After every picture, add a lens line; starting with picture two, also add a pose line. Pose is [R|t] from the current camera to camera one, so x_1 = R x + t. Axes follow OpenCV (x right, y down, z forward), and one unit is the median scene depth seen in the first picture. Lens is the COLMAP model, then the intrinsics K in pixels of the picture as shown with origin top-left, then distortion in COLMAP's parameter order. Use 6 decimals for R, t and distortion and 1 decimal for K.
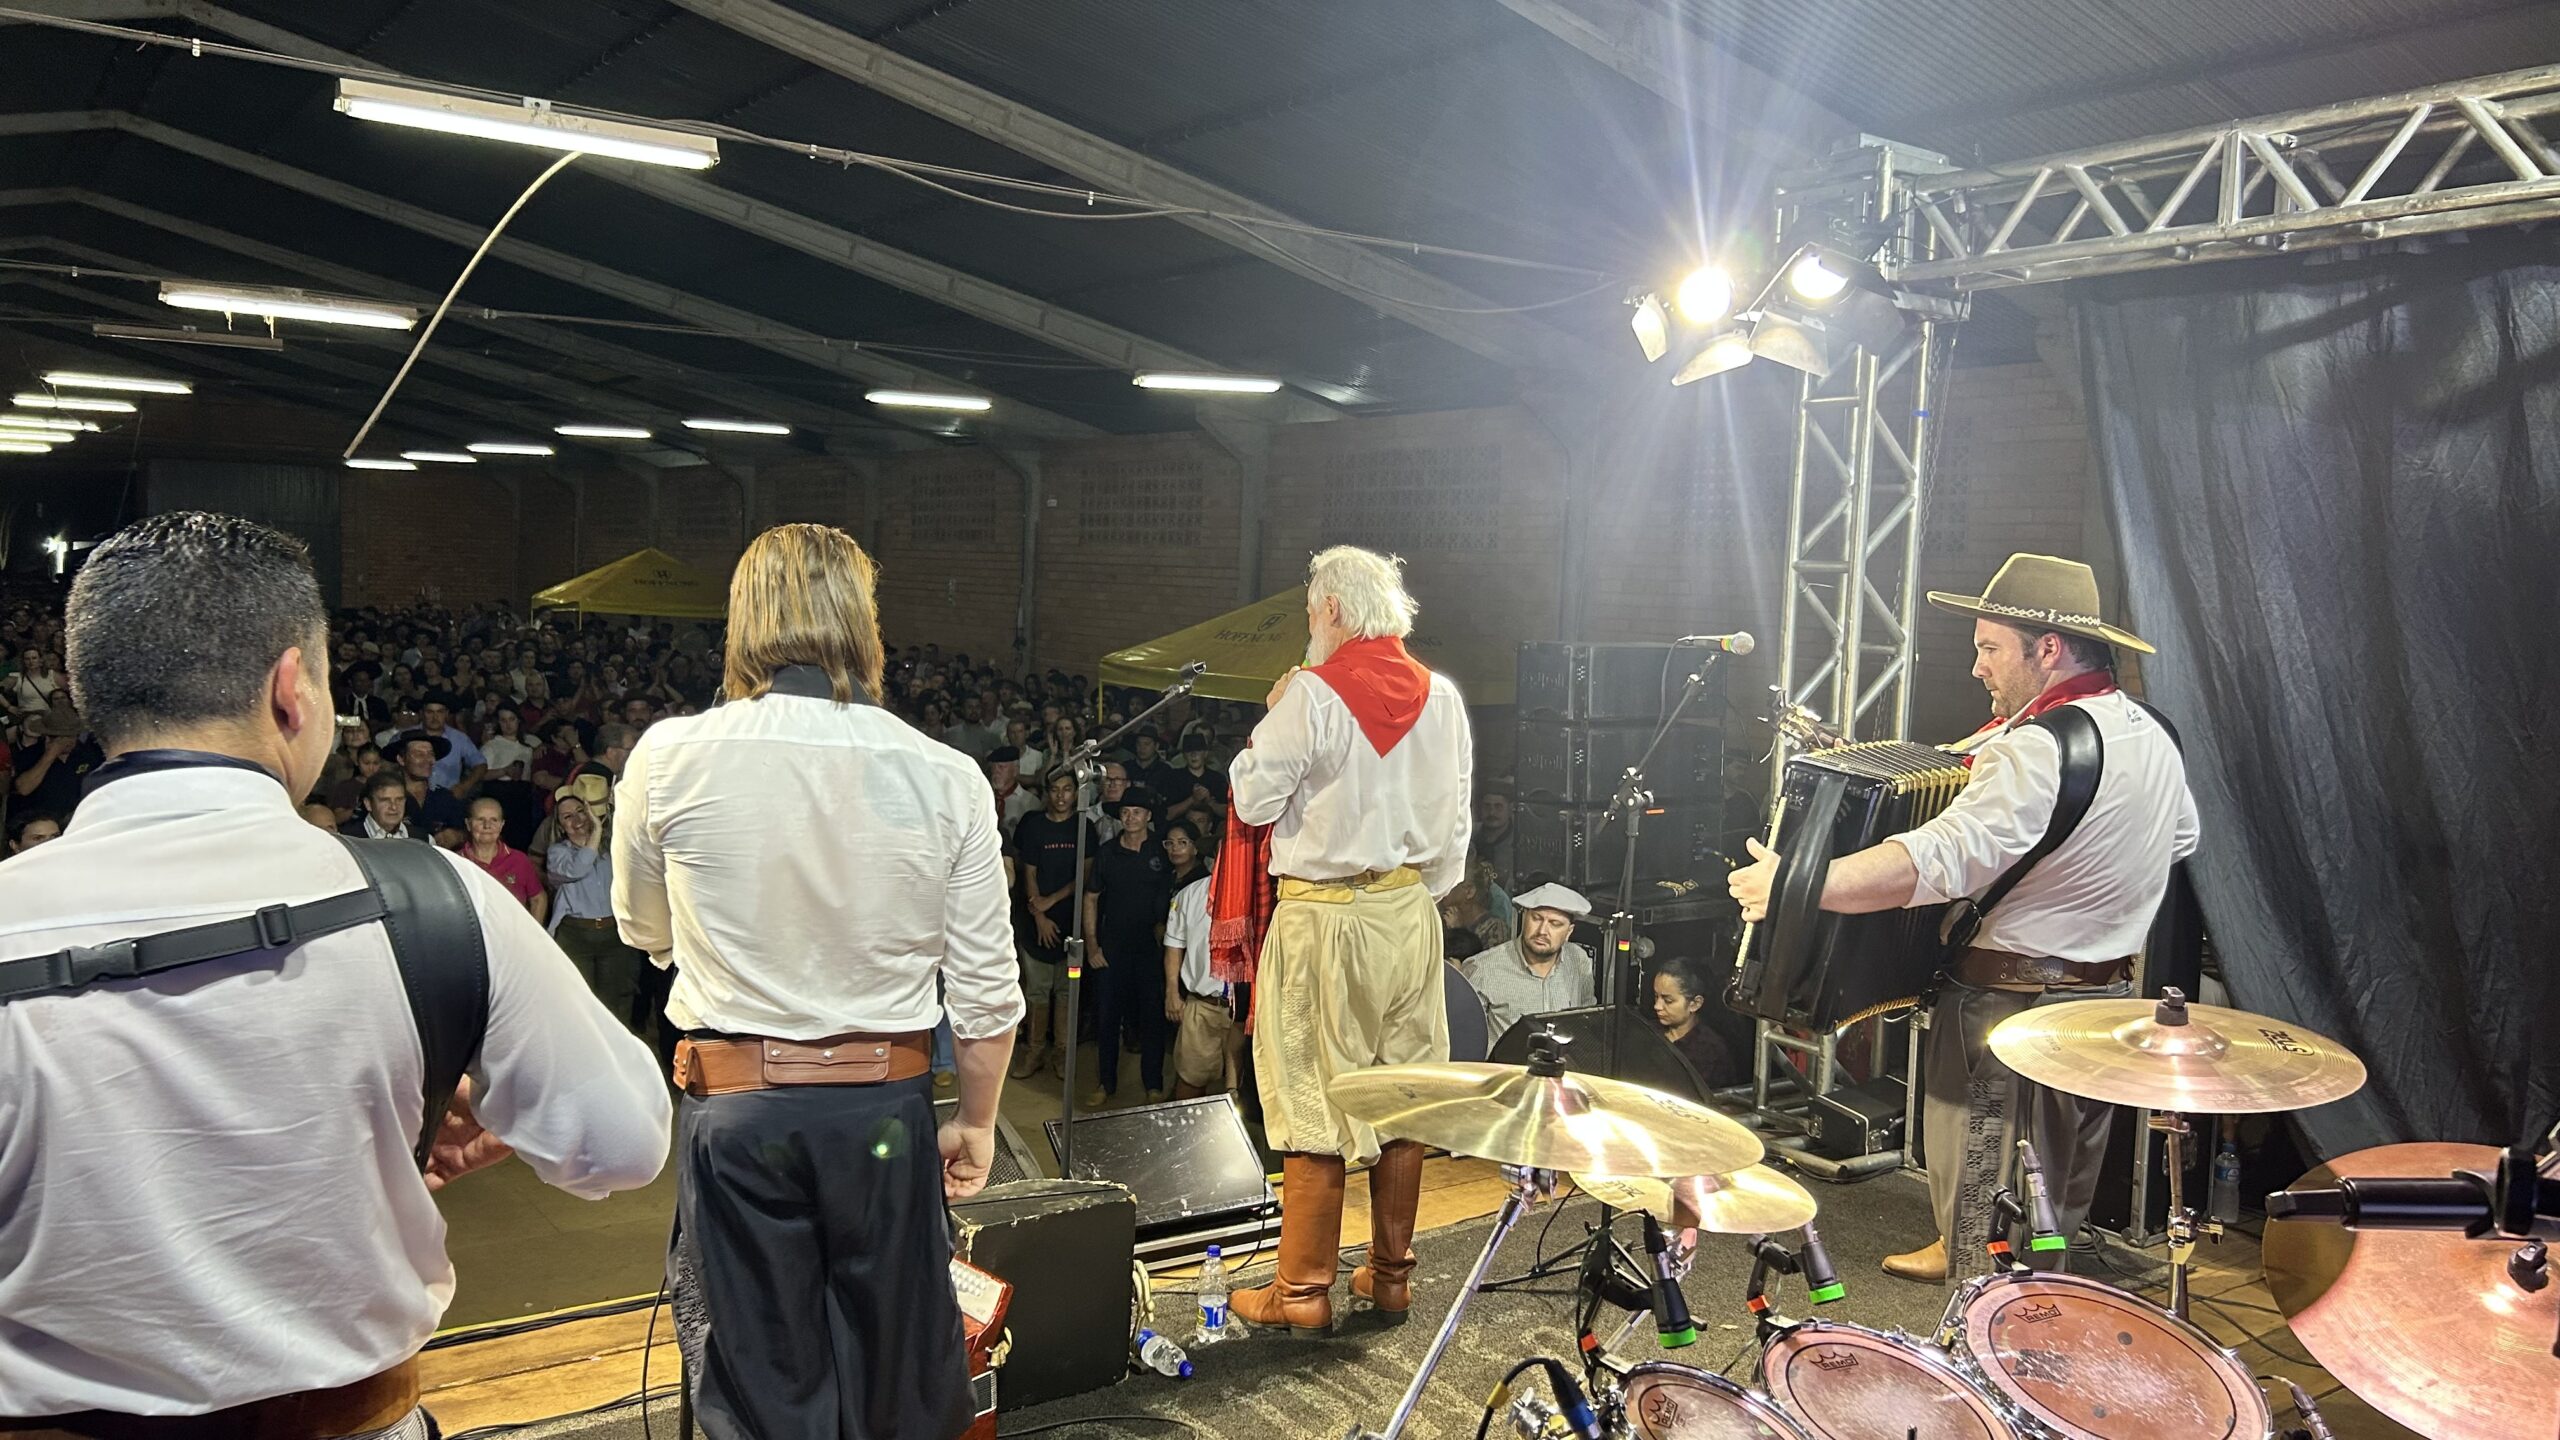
lens RADIAL K [[1931.3, 0, 1297.9], [0, 1931.3, 736.1], [0, 0, 1]] dist [0.052069, -0.066771]
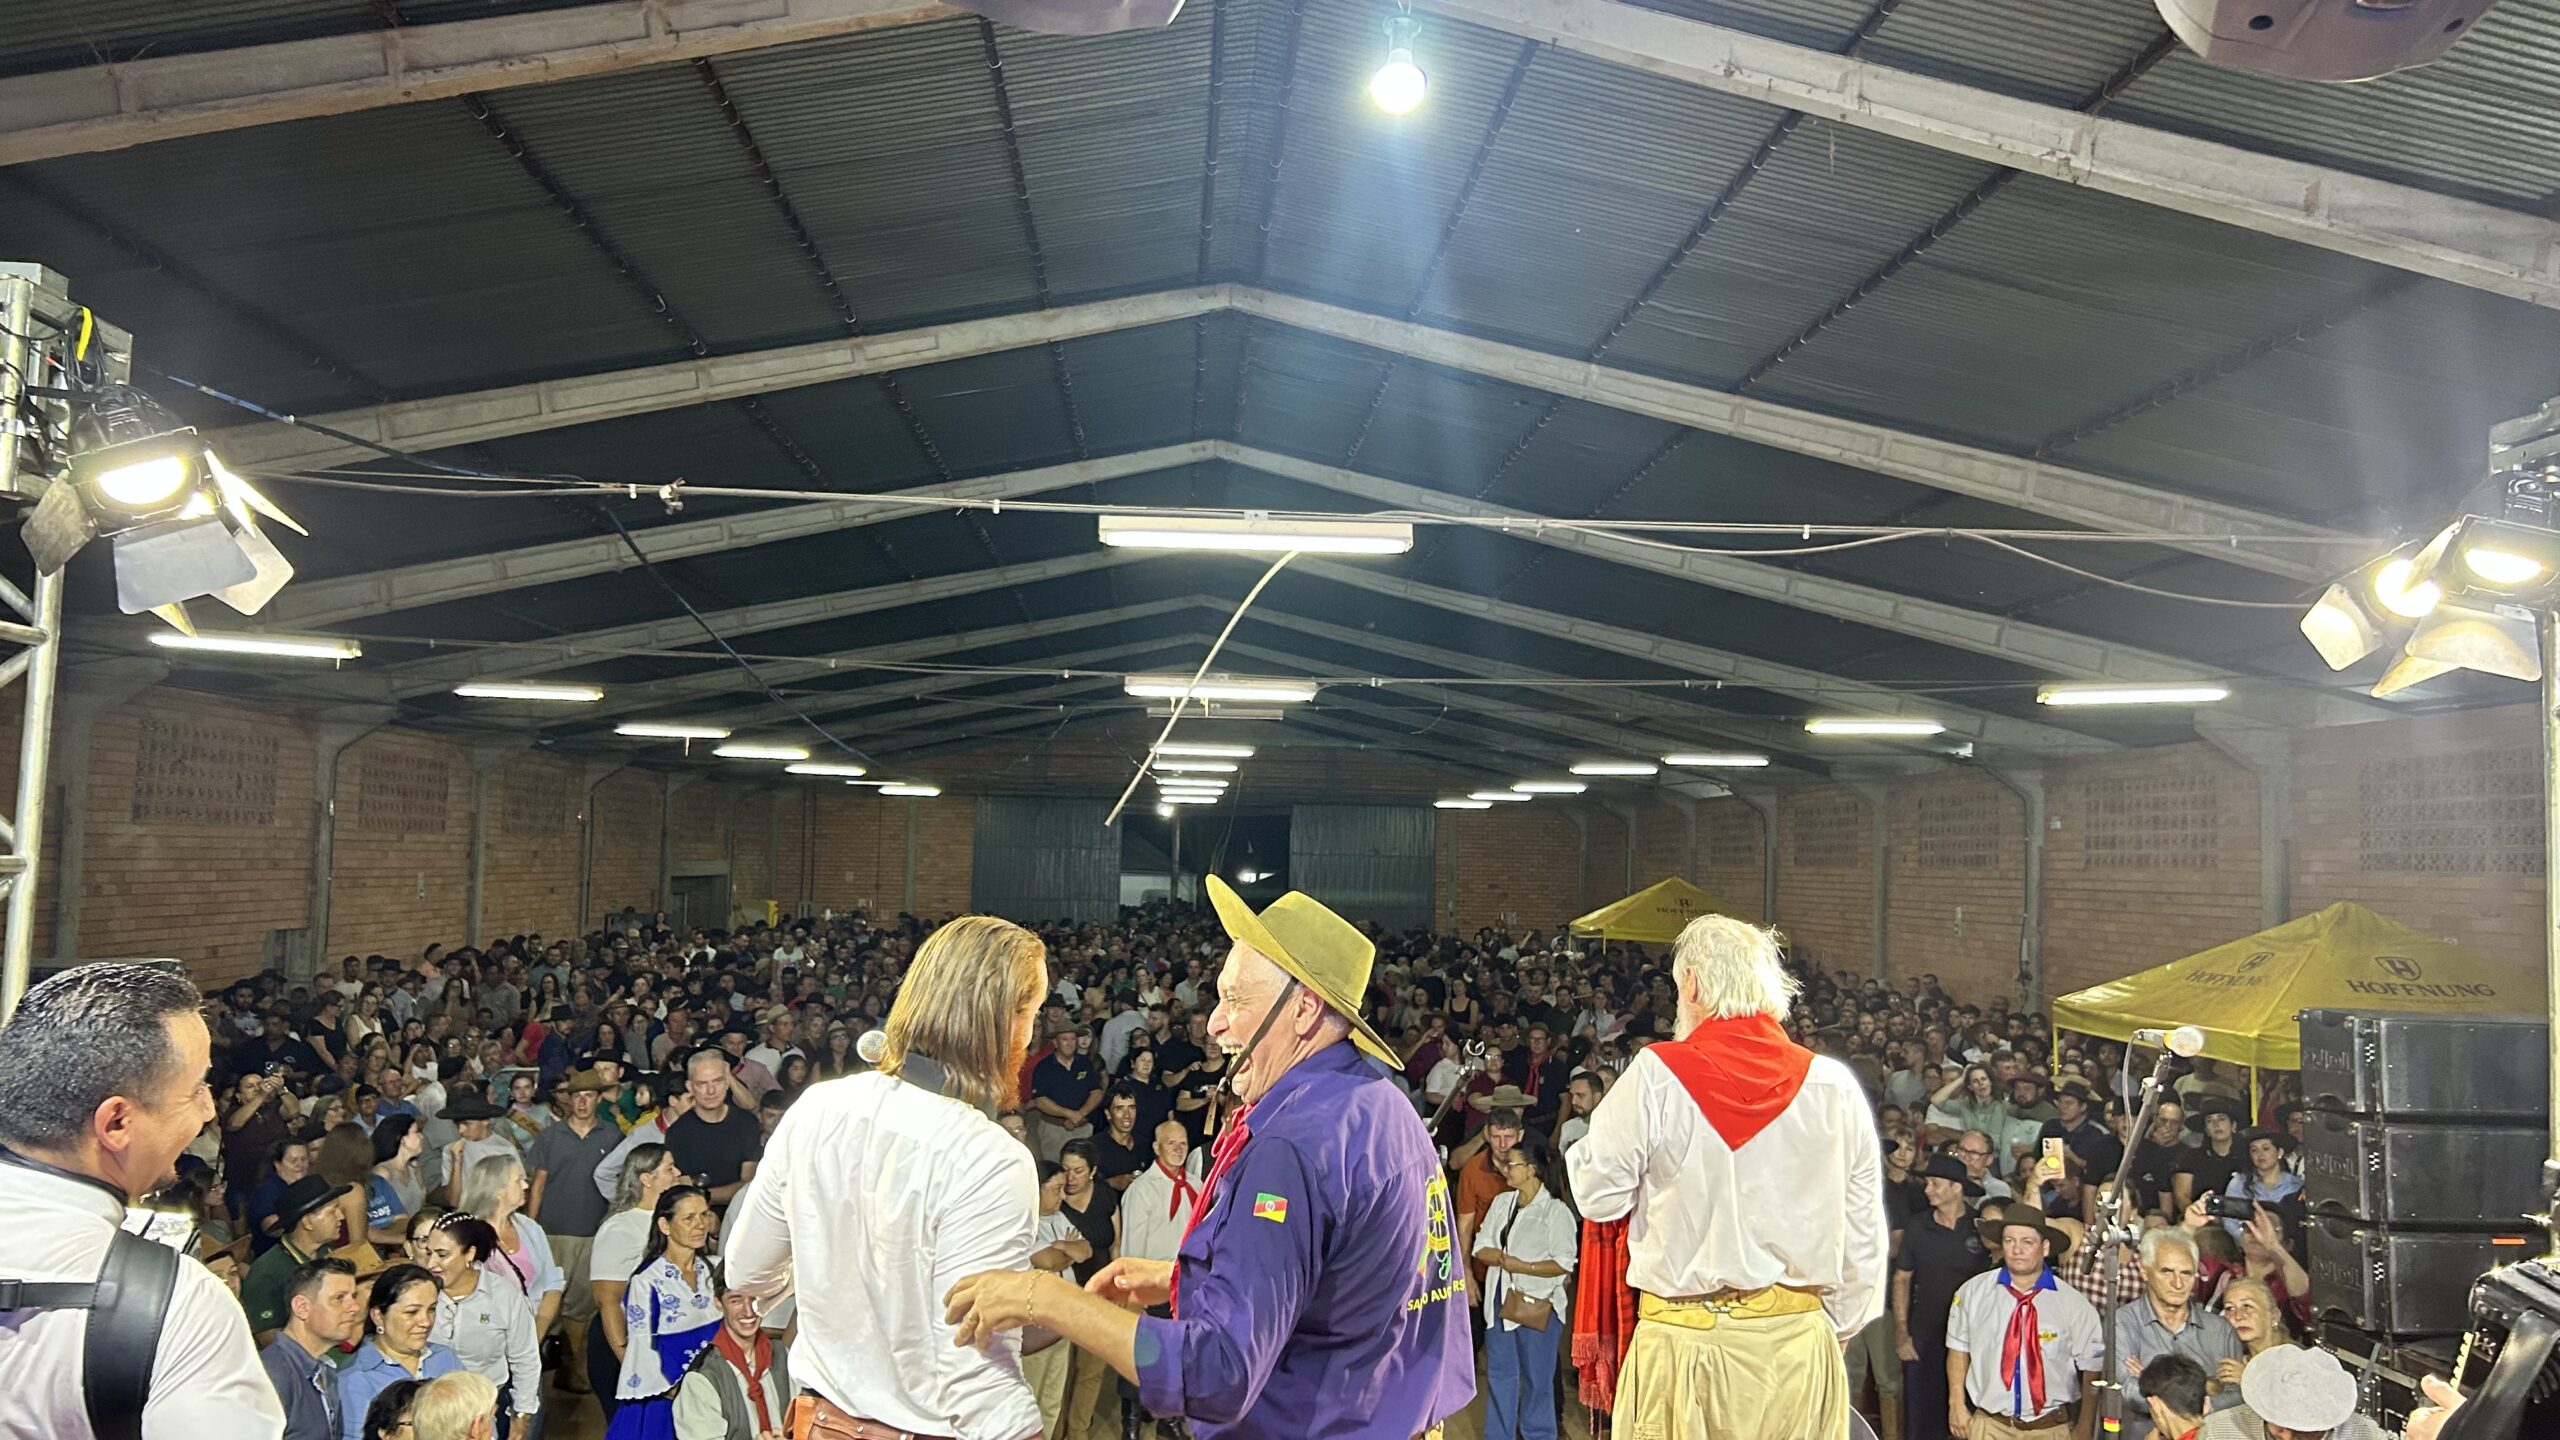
lens RADIAL K [[1931.3, 0, 1266.8], [0, 1931.3, 710.0], [0, 0, 1]] dist [0.052069, -0.066771]
pose [[0.838545, -0.058760, -0.541654, 0.207076], [-0.038286, 0.985354, -0.166165, -0.020679], [0.543485, 0.160075, 0.824015, 0.077514]]
